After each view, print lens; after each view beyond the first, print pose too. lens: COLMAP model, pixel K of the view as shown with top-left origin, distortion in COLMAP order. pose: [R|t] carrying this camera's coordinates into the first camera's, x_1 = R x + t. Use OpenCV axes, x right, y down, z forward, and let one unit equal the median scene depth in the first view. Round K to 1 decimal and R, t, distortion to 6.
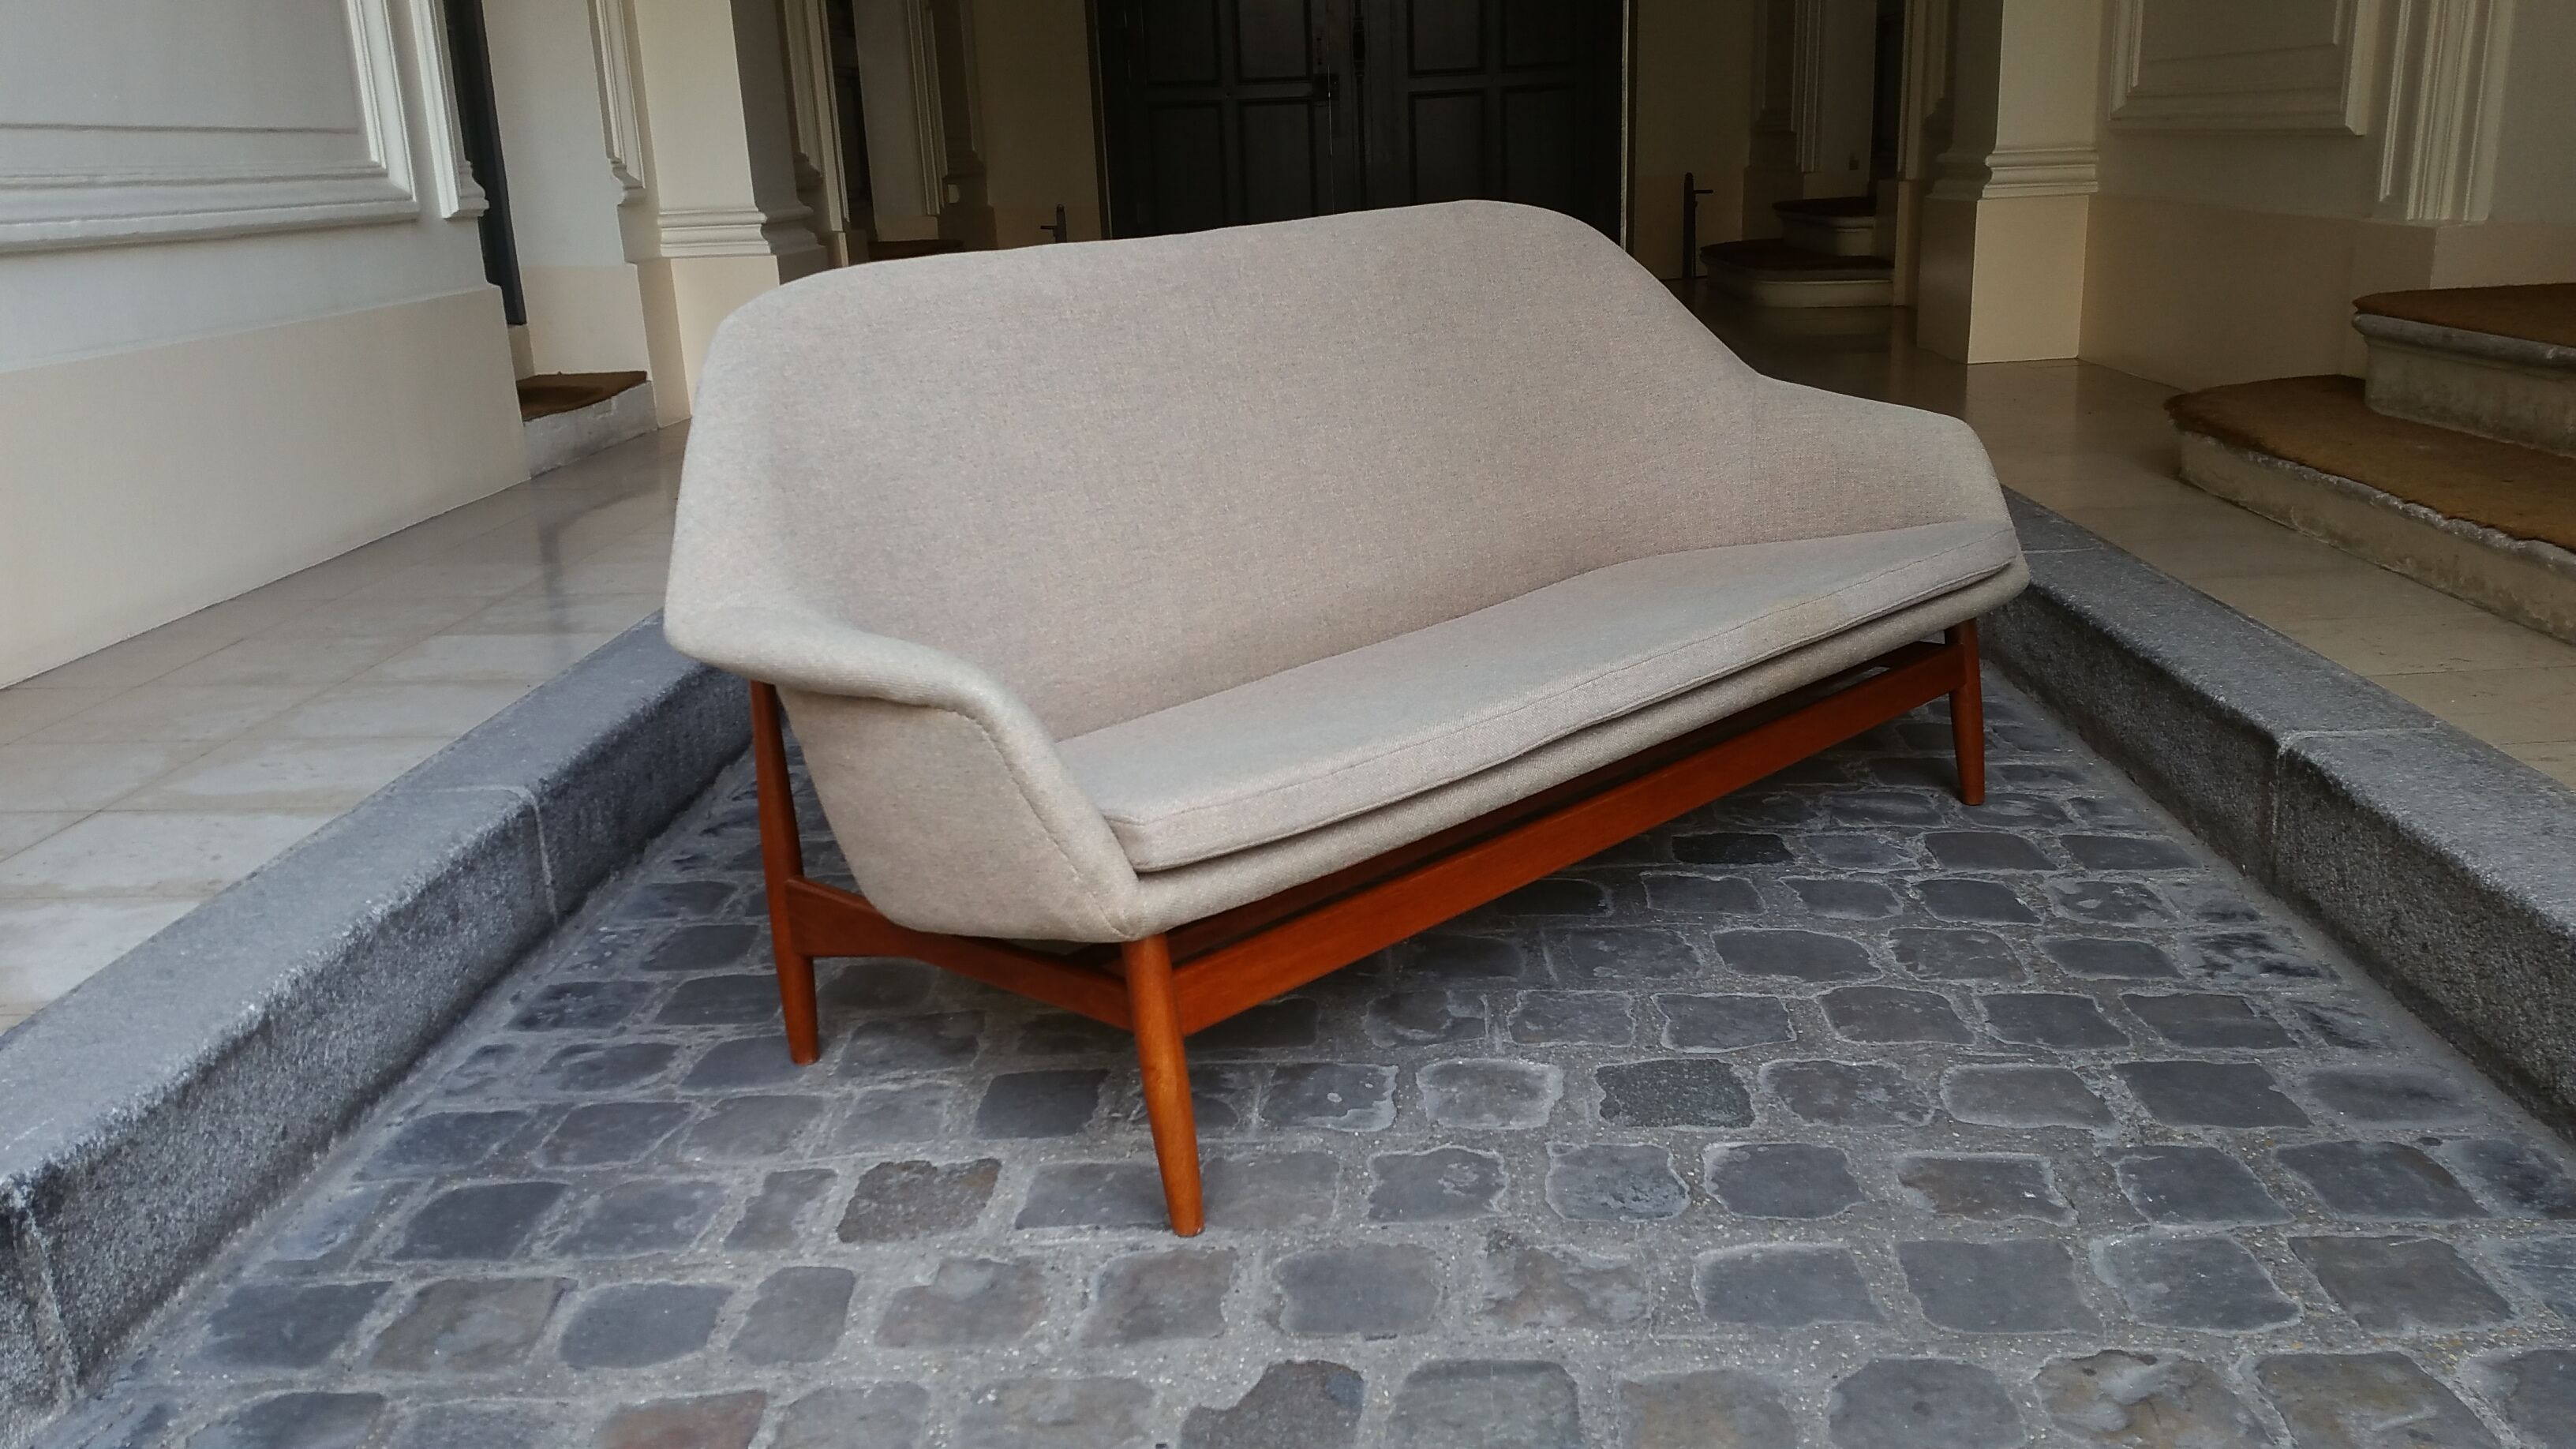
lens RADIAL K [[2065.1, 0, 1287.3], [0, 2065.1, 746.0], [0, 0, 1]] dist [0.173648, -0.363360]
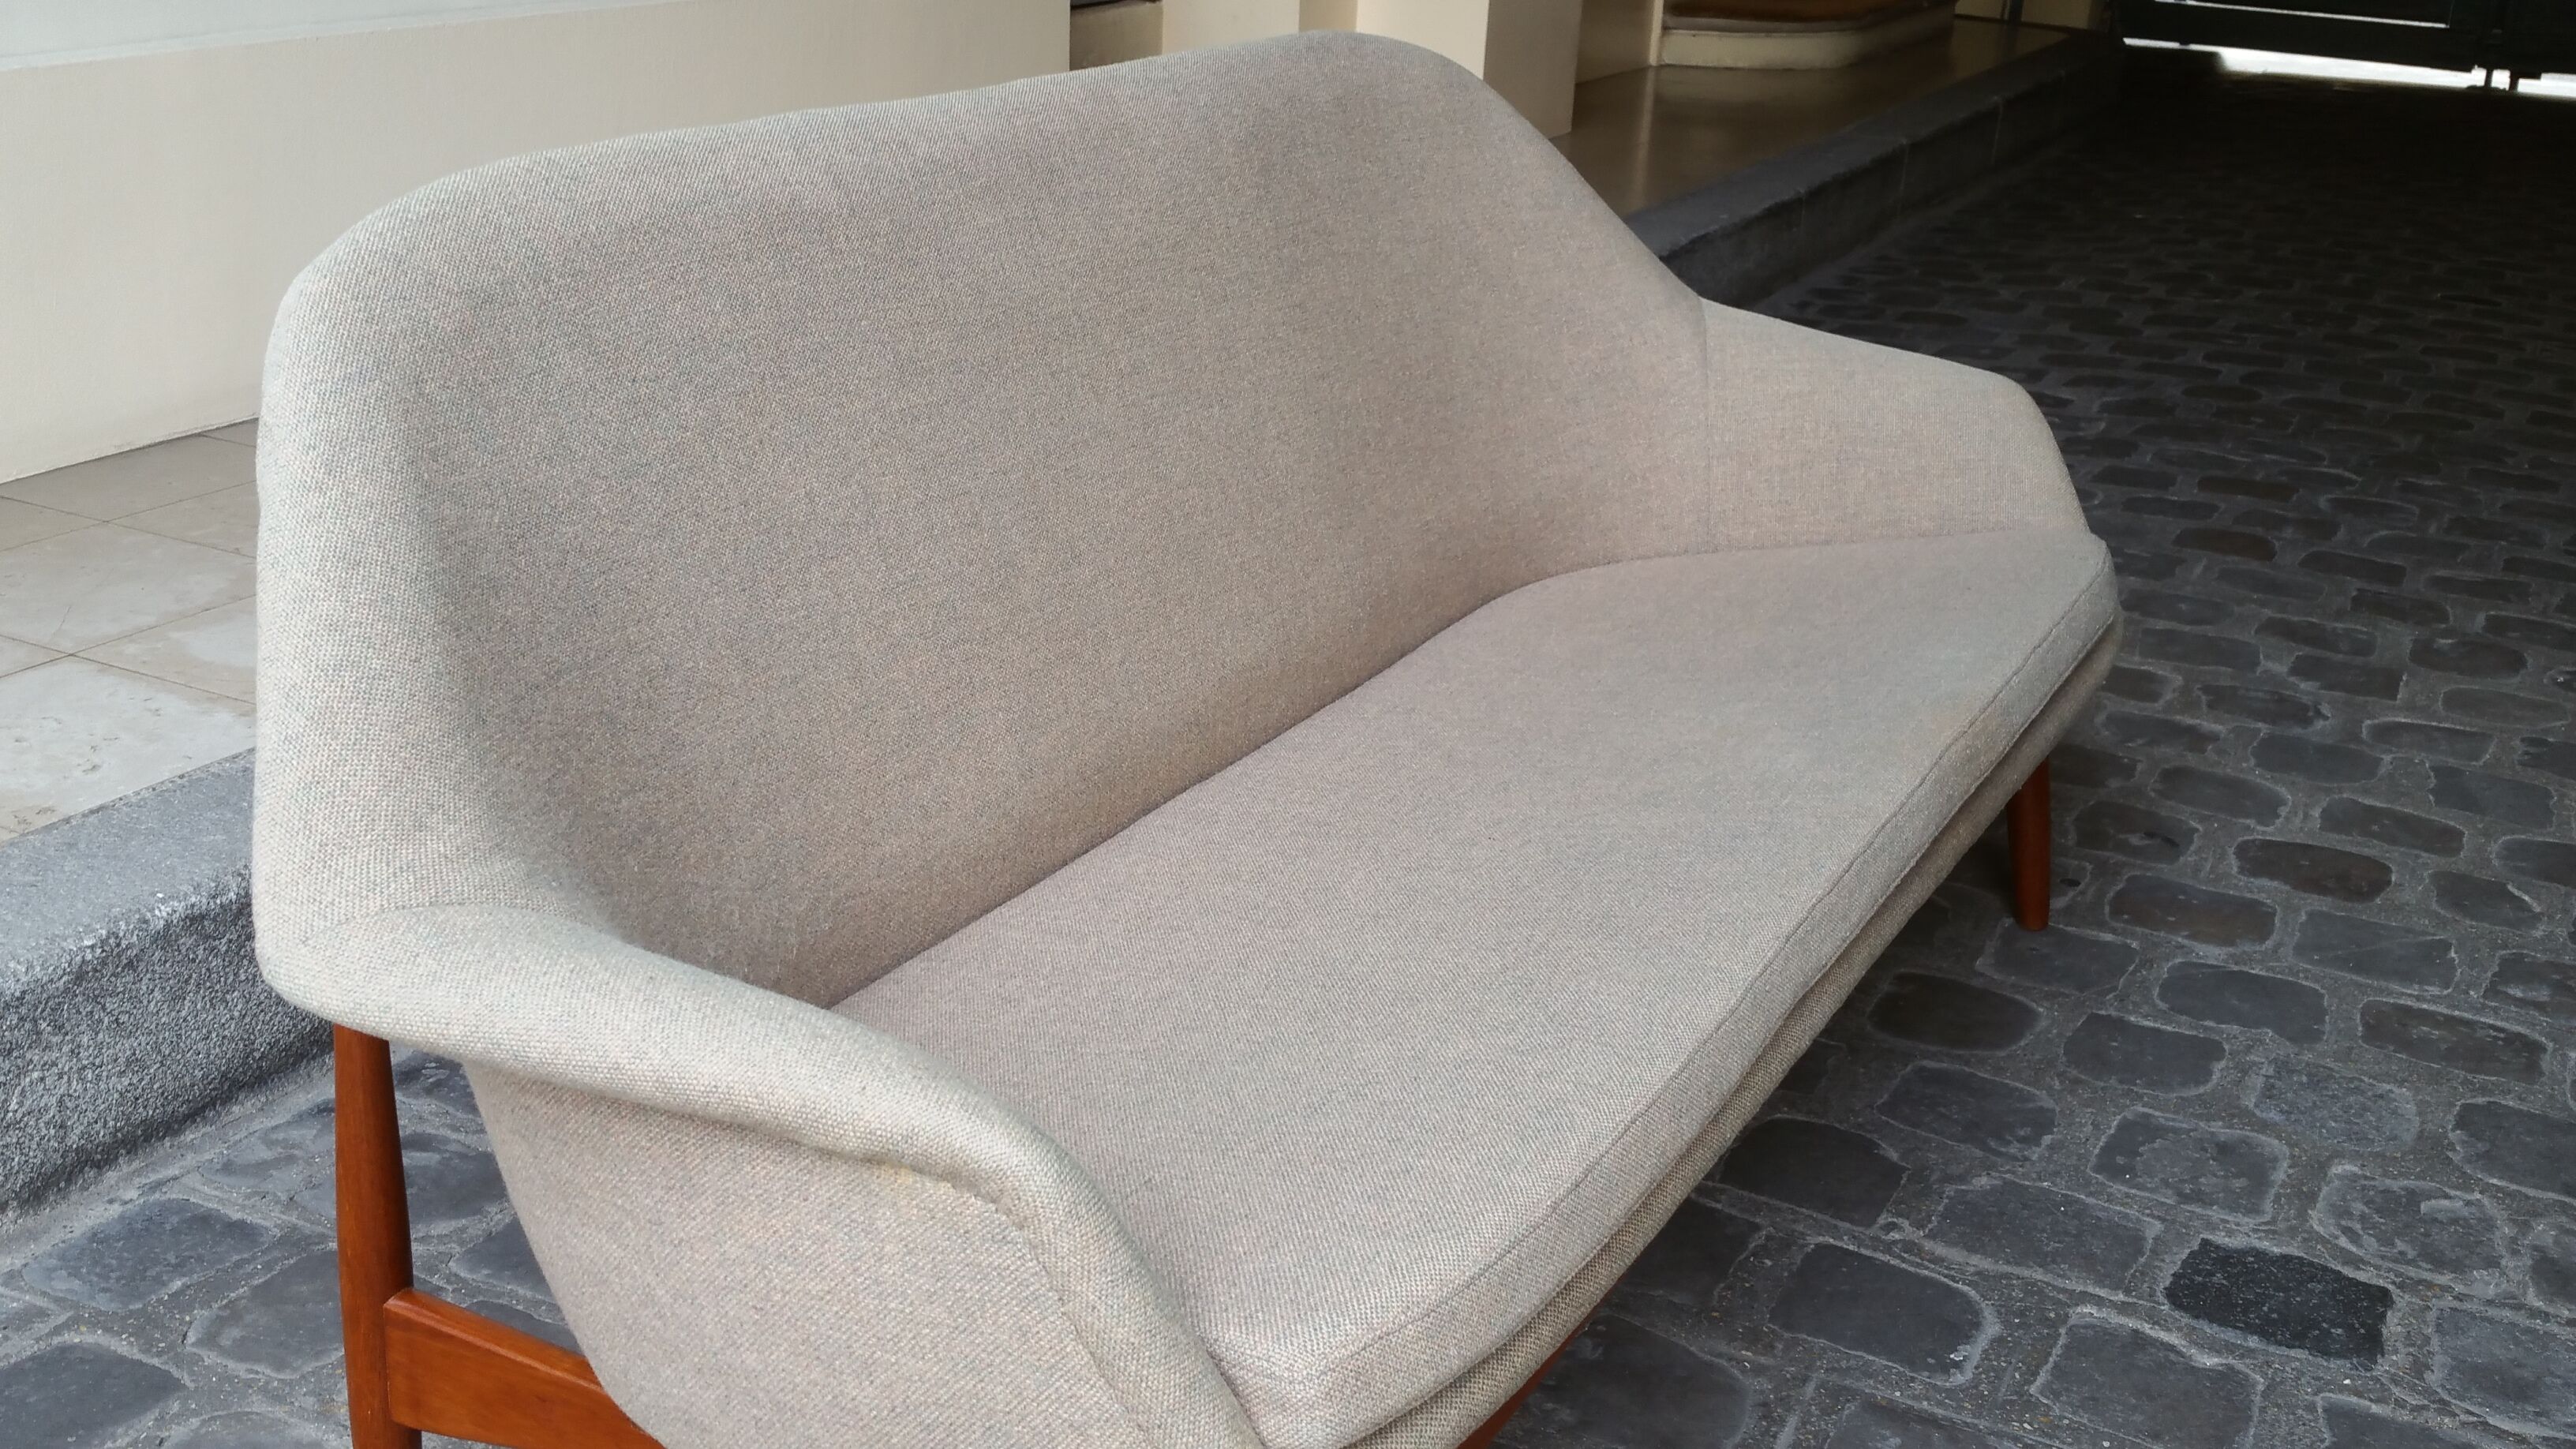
lens RADIAL K [[2629.4, 0, 1256.8], [0, 2629.4, 728.7], [0, 0, 1]] dist [0.195372, -0.472065]
pose [[0.902697, 0.219178, -0.370269, 0.254938], [-0.189132, 0.975065, 0.116088, -0.170975], [0.386480, -0.034763, 0.921642, 0.296334]]
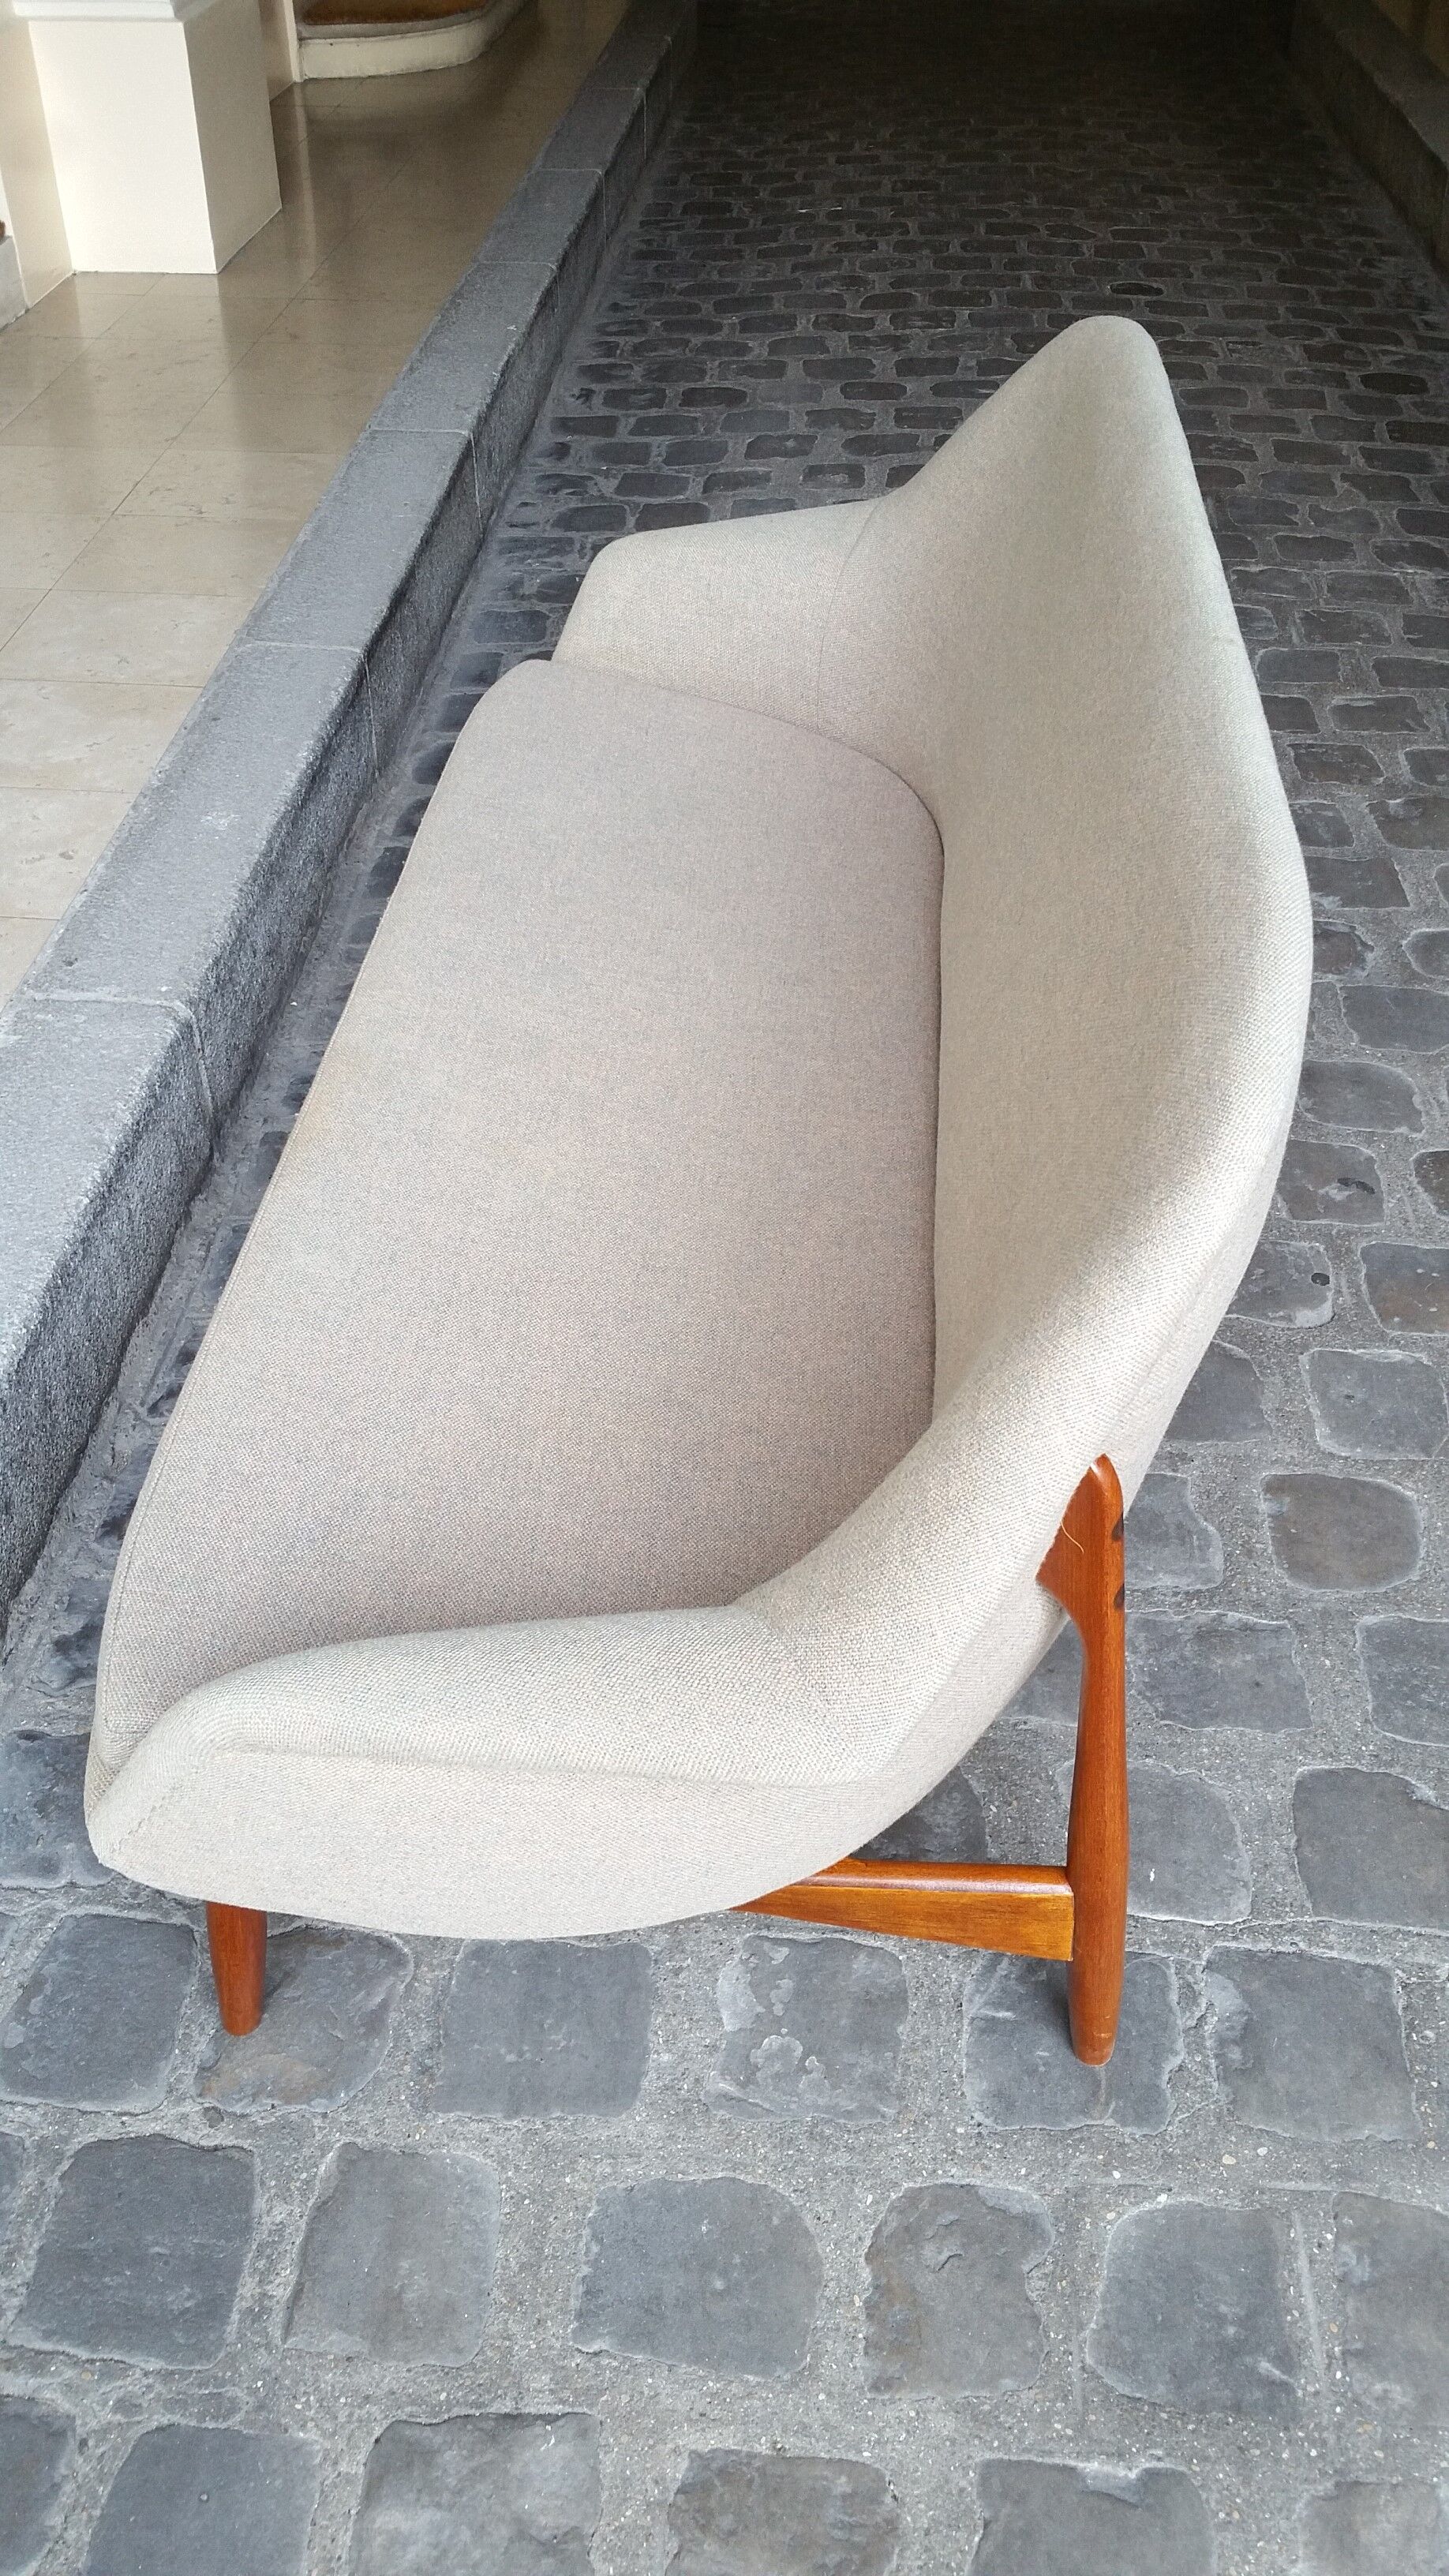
lens RADIAL K [[2065.1, 0, 720.1], [0, 2065.1, 1286.8], [0, 0, 1]] dist [0.173648, -0.363360]
pose [[0.998530, 0.054102, -0.003356, -0.139438], [-0.048164, 0.913922, 0.403021, -0.420895], [0.024872, -0.402267, 0.915185, 0.663838]]
